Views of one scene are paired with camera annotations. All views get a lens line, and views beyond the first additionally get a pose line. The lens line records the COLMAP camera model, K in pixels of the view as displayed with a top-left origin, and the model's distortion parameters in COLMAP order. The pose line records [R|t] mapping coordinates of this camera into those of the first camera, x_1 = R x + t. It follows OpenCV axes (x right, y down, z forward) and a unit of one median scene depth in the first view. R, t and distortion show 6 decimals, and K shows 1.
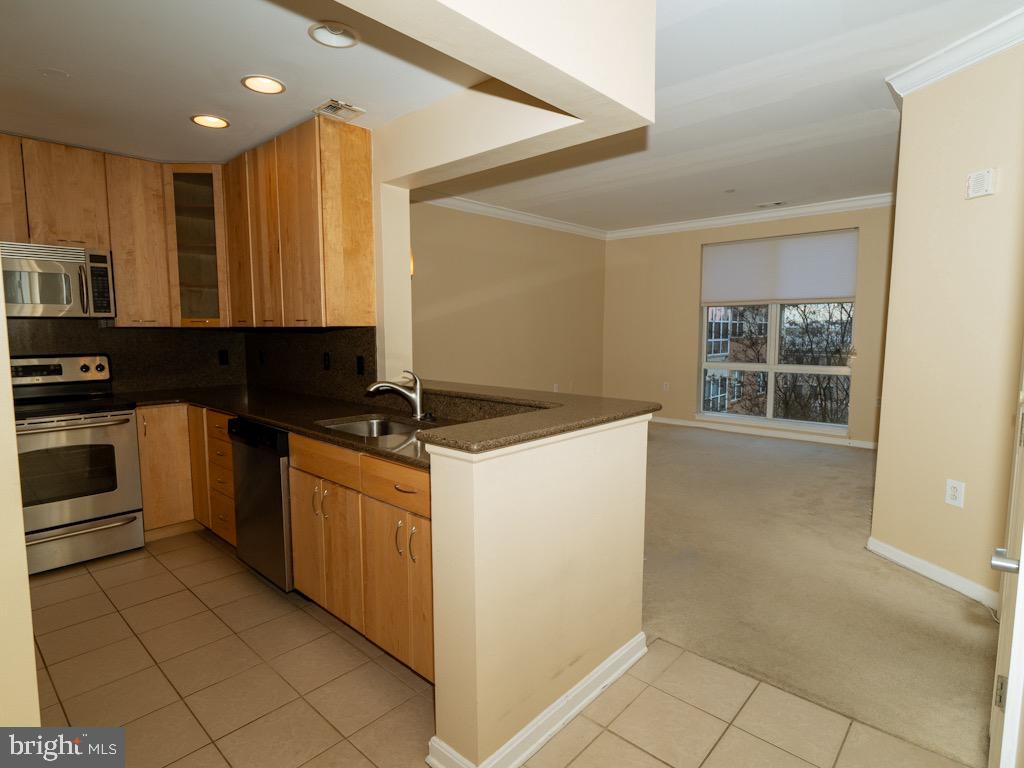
lens RADIAL K [[539.6, 0, 512.0], [0, 539.6, 384.0], [0, 0, 1]] dist [-0.003503, 0.001110]
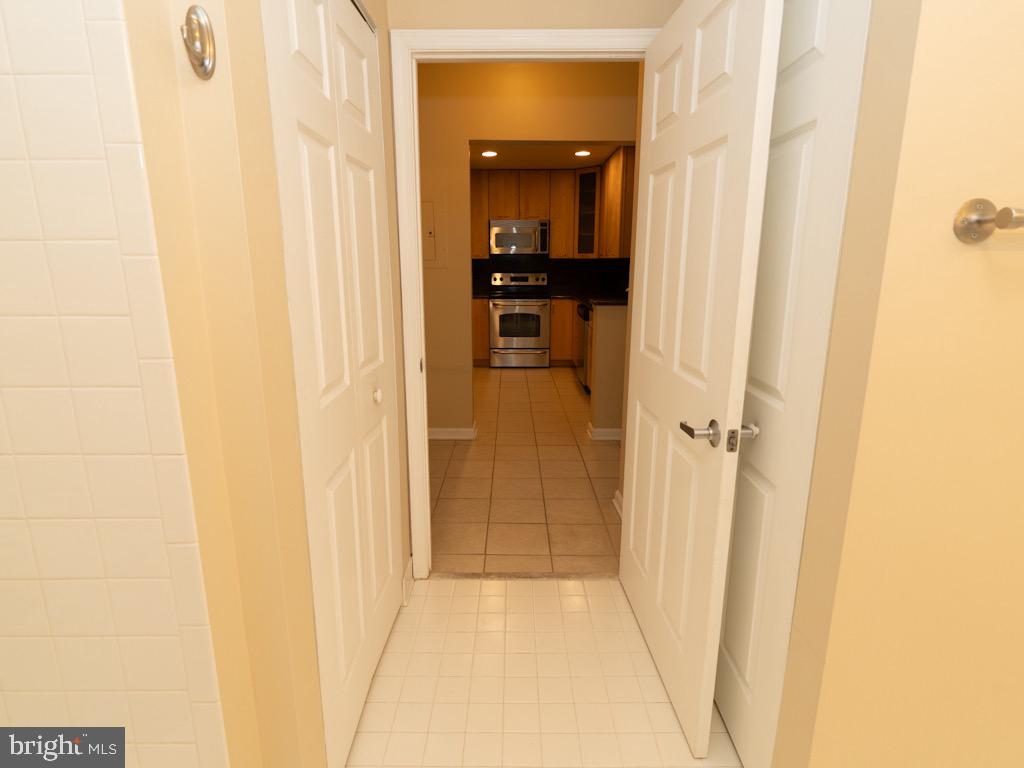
lens RADIAL K [[539.6, 0, 512.0], [0, 539.6, 384.0], [0, 0, 1]] dist [-0.003503, 0.001110]
pose [[0.670220, 0.164438, -0.723716, 0.741801], [-0.075105, 0.985167, 0.154290, 0.058291], [0.738352, -0.049054, 0.672629, -0.503514]]
